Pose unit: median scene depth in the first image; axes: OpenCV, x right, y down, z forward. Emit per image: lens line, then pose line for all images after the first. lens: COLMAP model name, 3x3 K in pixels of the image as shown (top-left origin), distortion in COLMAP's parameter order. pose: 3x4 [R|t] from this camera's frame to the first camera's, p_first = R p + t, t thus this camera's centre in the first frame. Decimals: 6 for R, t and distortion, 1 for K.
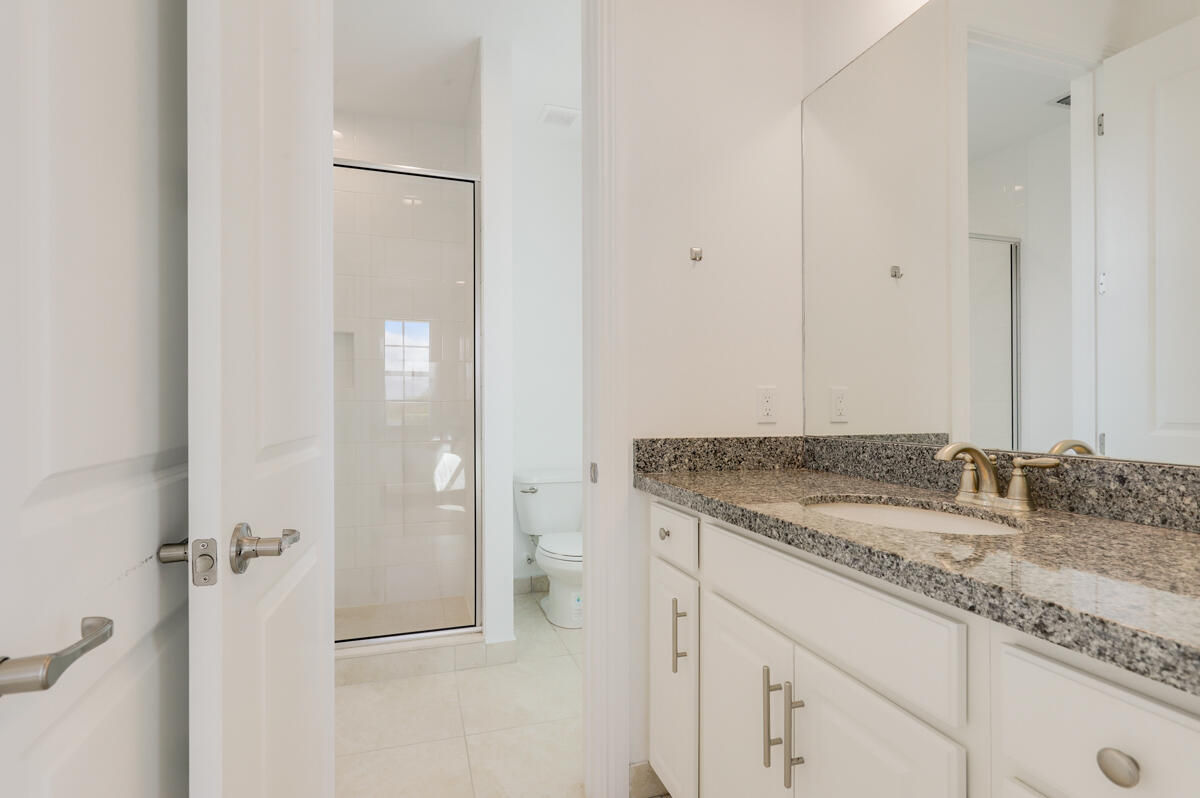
lens RADIAL K [[576.0, 0, 595.4], [0, 576.0, 400.6], [0, 0, 1]] dist [-0.000021, 0.000291]
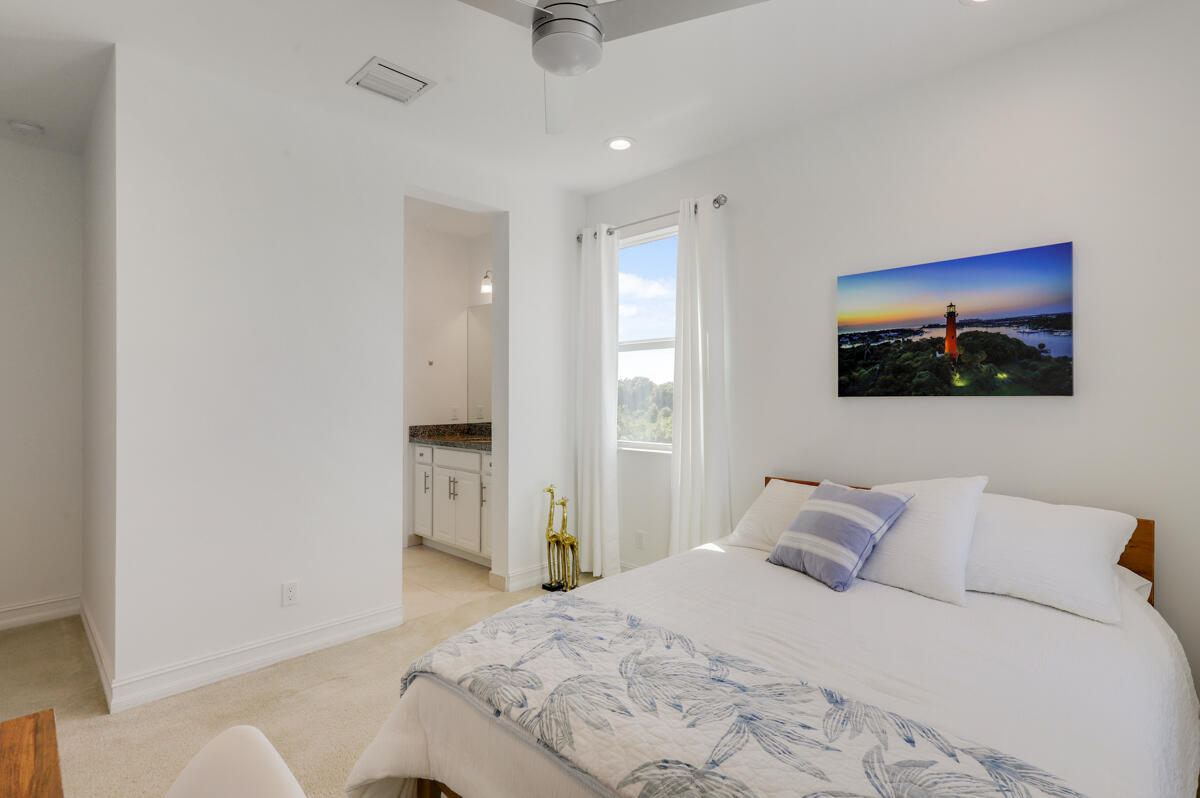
lens RADIAL K [[576.0, 0, 595.4], [0, 576.0, 400.6], [0, 0, 1]] dist [-0.000021, 0.000291]
pose [[0.888653, -0.004756, 0.458555, -0.444162], [-0.002910, 0.999868, 0.016010, -0.114198], [-0.458571, -0.015562, 0.888522, -2.087995]]
